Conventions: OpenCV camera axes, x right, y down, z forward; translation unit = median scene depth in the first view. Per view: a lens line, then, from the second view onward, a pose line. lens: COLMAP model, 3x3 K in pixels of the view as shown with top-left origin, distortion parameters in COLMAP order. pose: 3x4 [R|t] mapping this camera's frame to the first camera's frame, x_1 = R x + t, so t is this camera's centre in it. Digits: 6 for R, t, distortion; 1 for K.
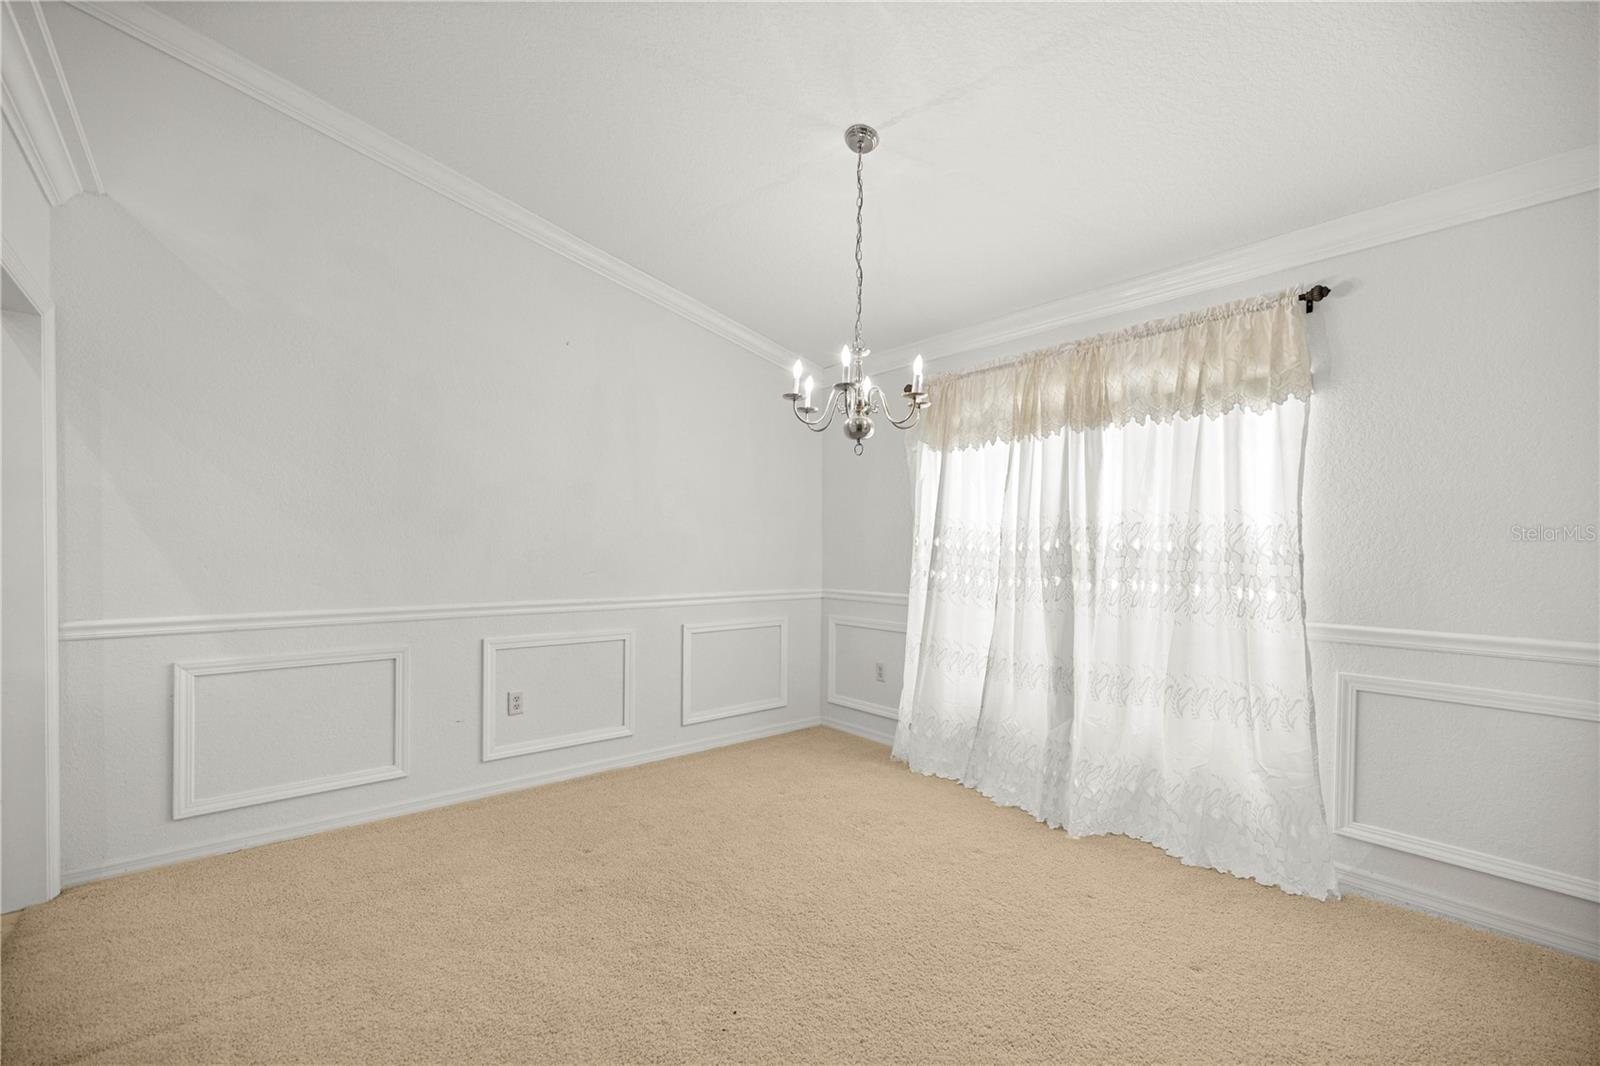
lens RADIAL K [[664.1, 0, 801.3], [0, 664.1, 538.3], [0, 0, 1]] dist [-0.000707, 0.000014]
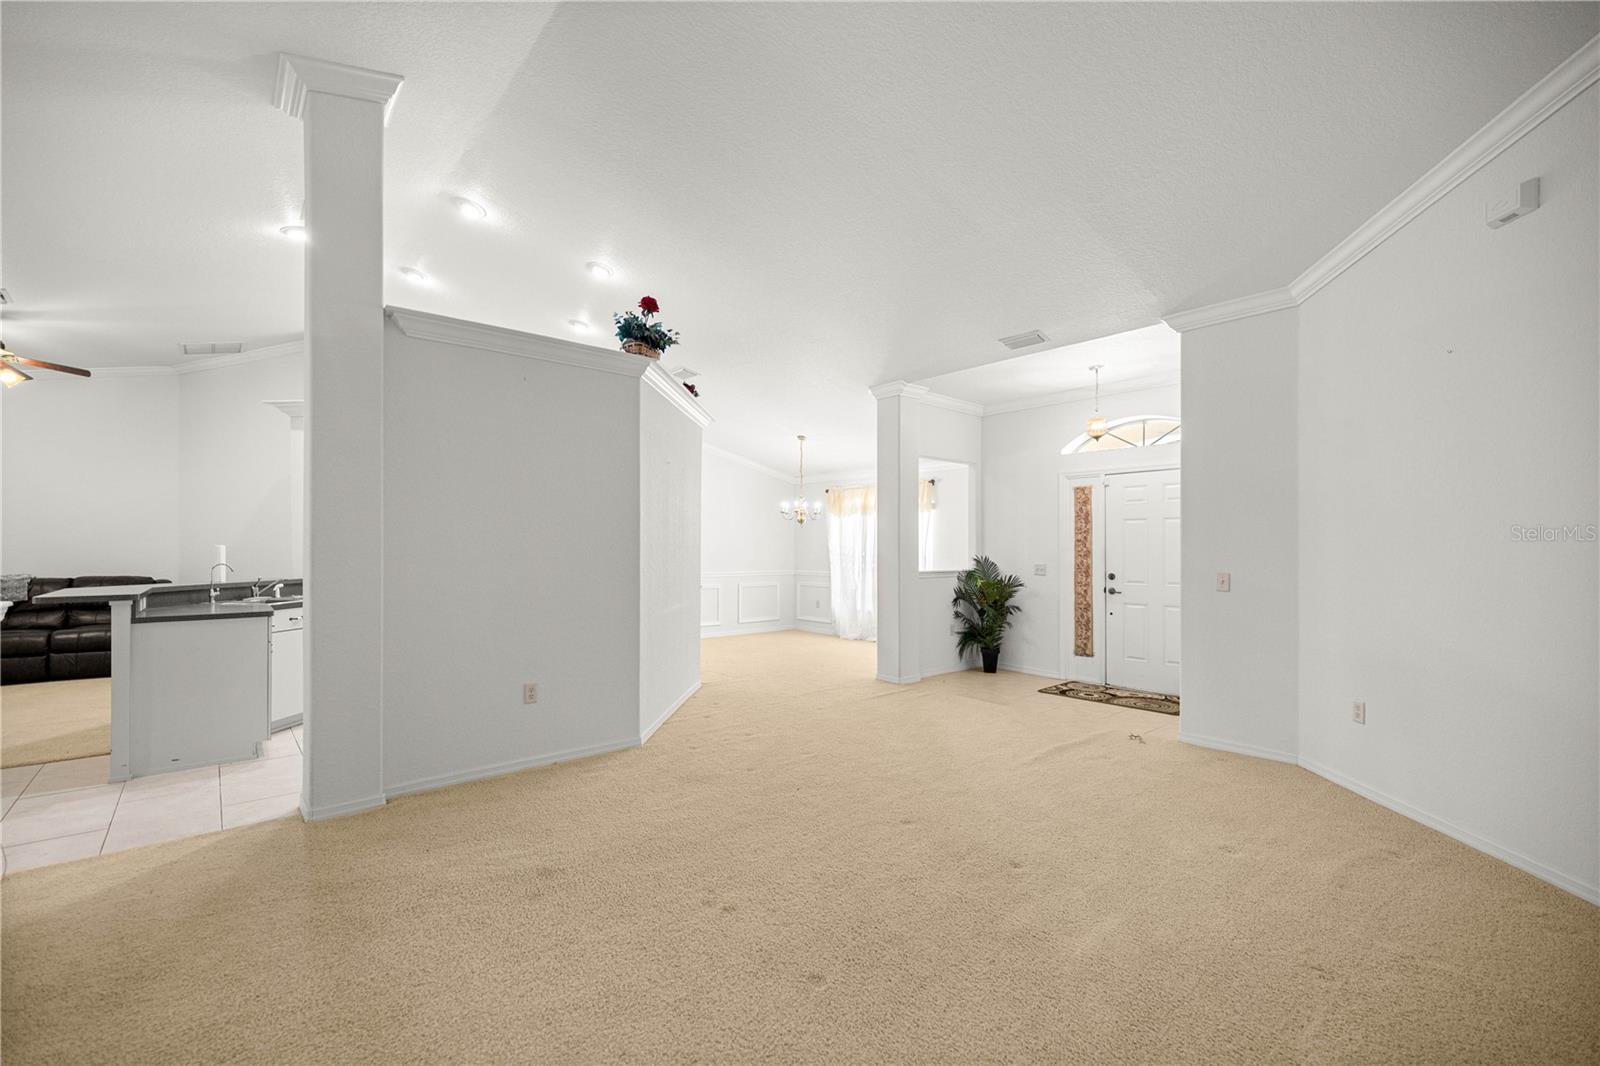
lens RADIAL K [[664.1, 0, 798.2], [0, 664.1, 536.6], [0, 0, 1]] dist [-0.000707, 0.000014]
pose [[0.999860, -0.002868, 0.016502, 0.008865], [0.003031, 0.999947, -0.009868, -0.030310], [-0.016473, 0.009917, 0.999815, -1.625262]]
